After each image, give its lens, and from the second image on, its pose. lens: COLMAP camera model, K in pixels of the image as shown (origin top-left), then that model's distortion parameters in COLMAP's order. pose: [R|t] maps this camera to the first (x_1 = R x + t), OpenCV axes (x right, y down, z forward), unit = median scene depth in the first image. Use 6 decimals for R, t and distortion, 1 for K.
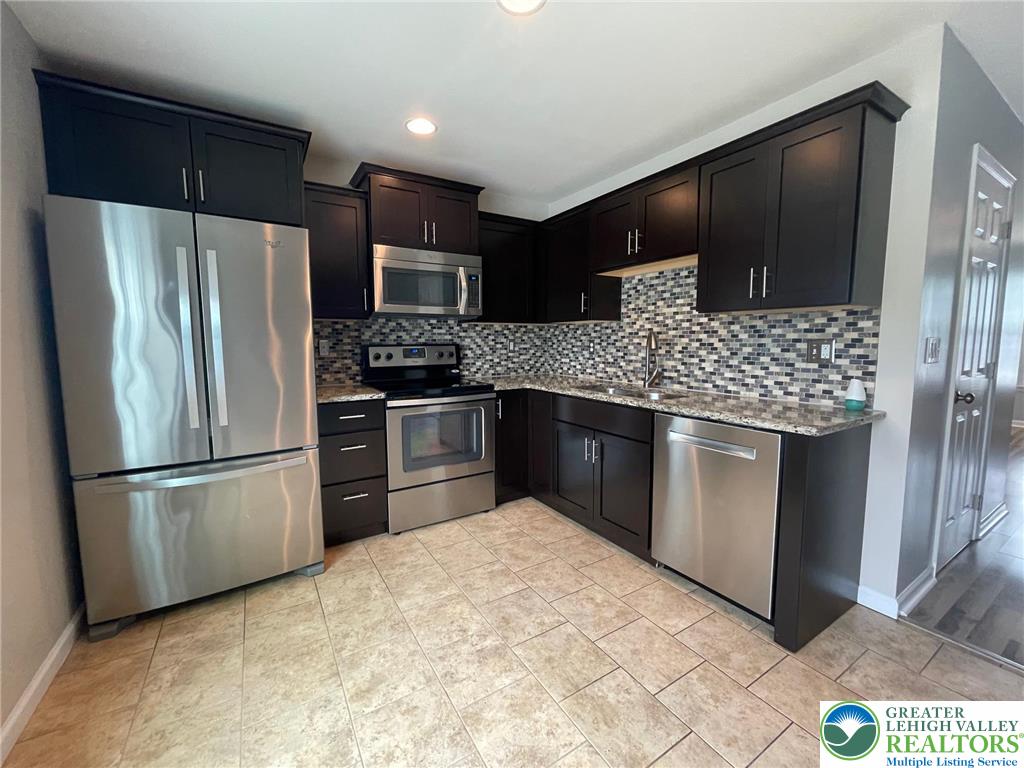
lens RADIAL K [[416.8, 0, 510.4], [0, 416.8, 379.9], [0, 0, 1]] dist [-0.000936, -0.000147]
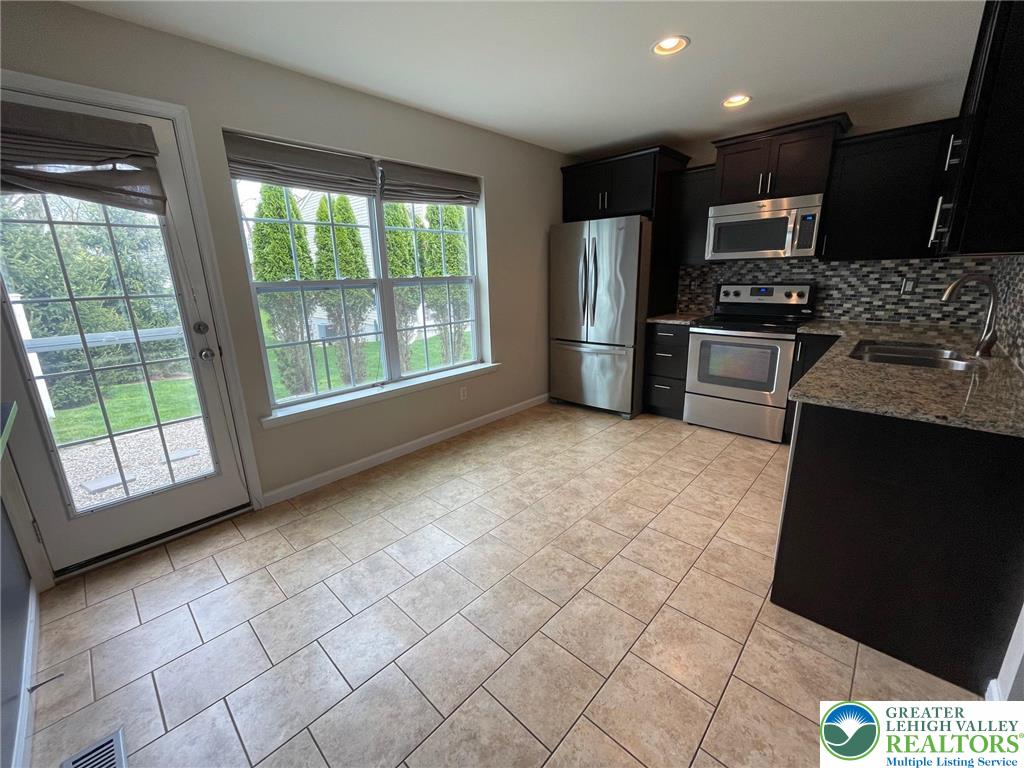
lens RADIAL K [[416.8, 0, 510.4], [0, 416.8, 379.9], [0, 0, 1]] dist [-0.000936, -0.000147]
pose [[0.253961, 0.238692, -0.937299, 0.790687], [-0.065636, 0.971090, 0.229513, -0.051488], [0.964985, 0.003233, 0.262286, 0.049064]]
